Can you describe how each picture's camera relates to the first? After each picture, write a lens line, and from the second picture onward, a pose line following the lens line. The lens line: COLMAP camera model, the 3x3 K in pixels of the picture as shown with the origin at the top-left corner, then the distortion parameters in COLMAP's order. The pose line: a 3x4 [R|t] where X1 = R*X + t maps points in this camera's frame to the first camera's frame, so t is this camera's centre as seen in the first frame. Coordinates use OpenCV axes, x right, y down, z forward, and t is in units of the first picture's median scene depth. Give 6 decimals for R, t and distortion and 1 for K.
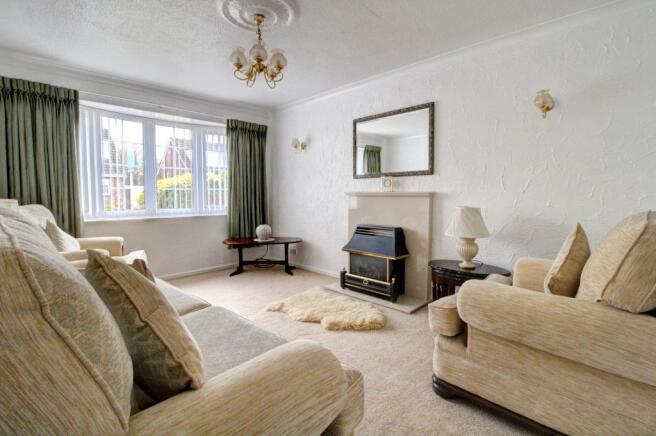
lens RADIAL K [[305.1, 0, 330.2], [0, 305.1, 209.6], [0, 0, 1]] dist [-0.000760, -0.001049]
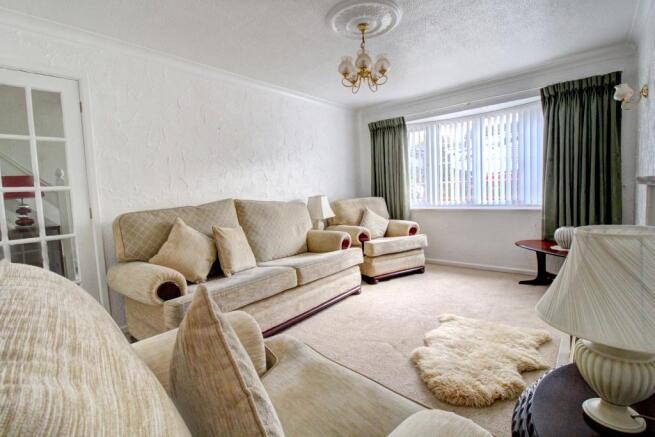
lens RADIAL K [[304.7, 0, 329.7], [0, 304.7, 210.1], [0, 0, 1]] dist [-0.000760, -0.001049]
pose [[0.070122, 0.060599, -0.995696, 0.584318], [-0.008309, 0.998154, 0.060164, -0.035573], [0.997504, 0.004054, 0.070496, 0.550284]]
